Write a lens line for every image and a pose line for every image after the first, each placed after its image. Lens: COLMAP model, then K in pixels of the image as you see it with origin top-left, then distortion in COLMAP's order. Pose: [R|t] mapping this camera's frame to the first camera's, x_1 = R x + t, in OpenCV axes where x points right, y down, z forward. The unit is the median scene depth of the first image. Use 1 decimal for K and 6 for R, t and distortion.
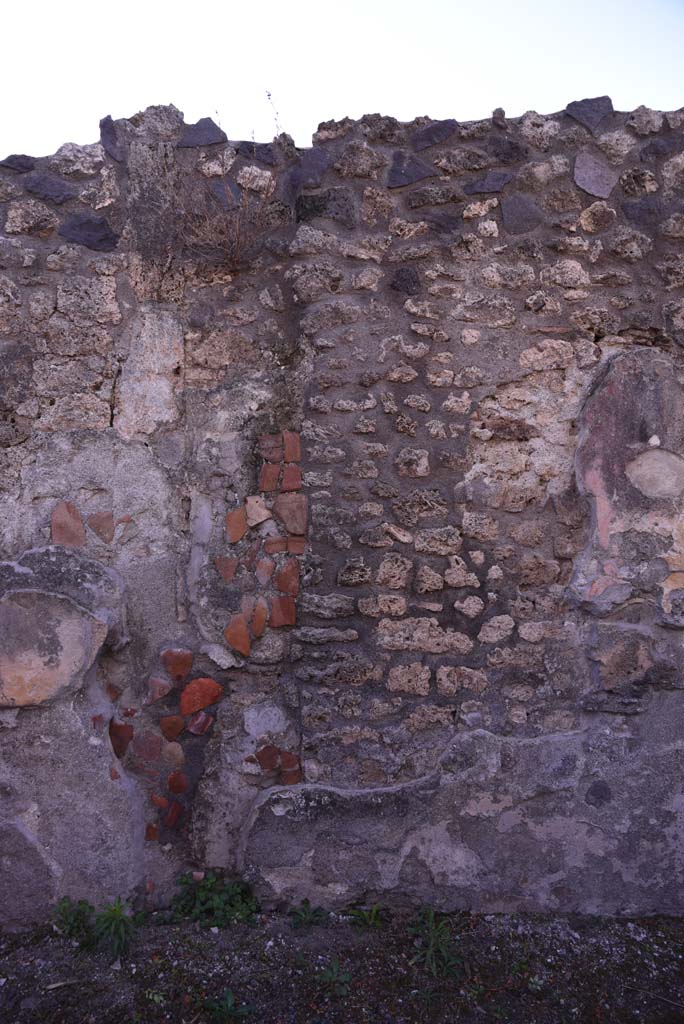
lens RADIAL K [[698.2, 0, 335.4], [0, 698.2, 508.8], [0, 0, 1]] dist [-0.135859, 0.096552]
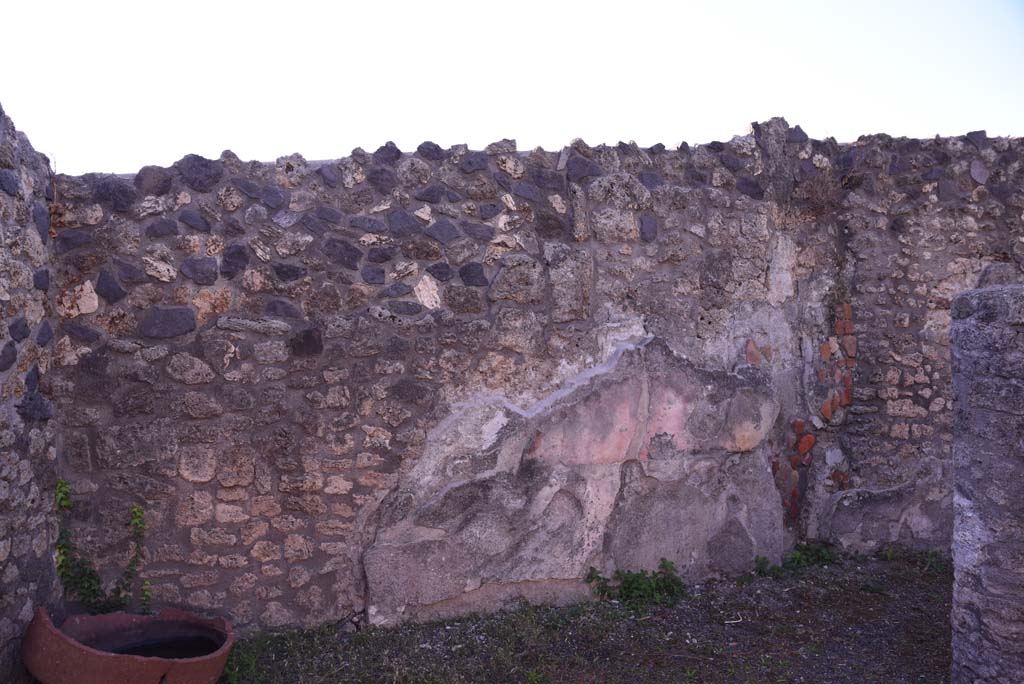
lens RADIAL K [[698.2, 0, 512.0], [0, 698.2, 342.0], [0, 0, 1]] dist [-0.135859, 0.096552]
pose [[0.982517, 0.000632, 0.186169, -1.316407], [-0.001874, 0.999977, 0.006497, -0.014675], [-0.186161, -0.006732, 0.982496, -0.654543]]
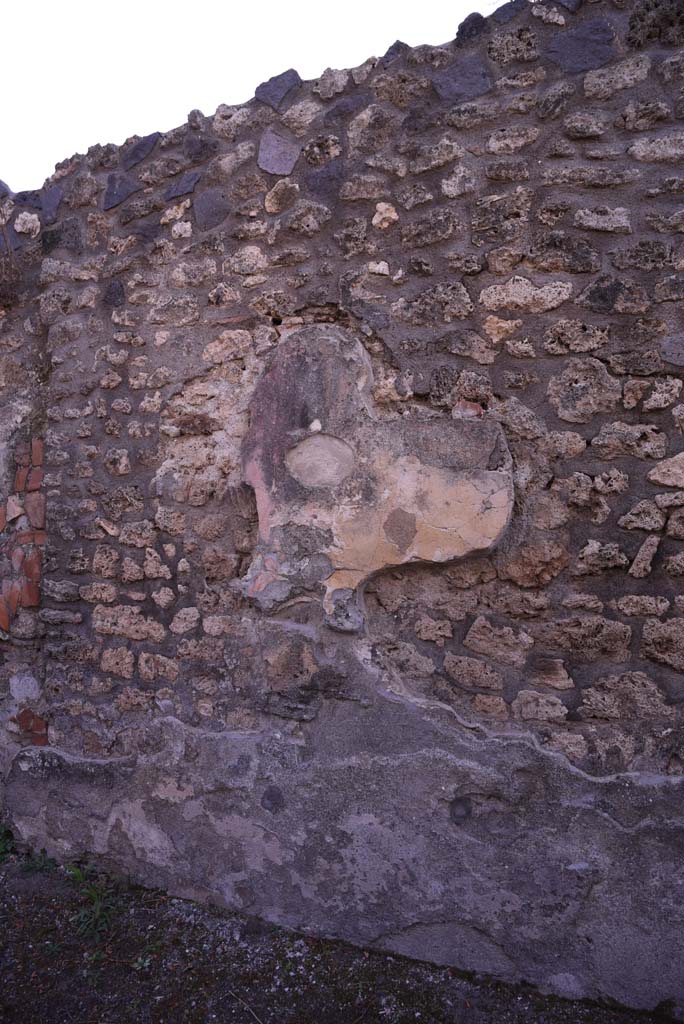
lens RADIAL K [[698.2, 0, 335.4], [0, 698.2, 508.8], [0, 0, 1]] dist [-0.135859, 0.096552]
pose [[0.926927, -0.013741, -0.374989, 0.826250], [0.013527, 0.999903, -0.003203, 0.015024], [0.374997, -0.002103, 0.927024, 0.135046]]
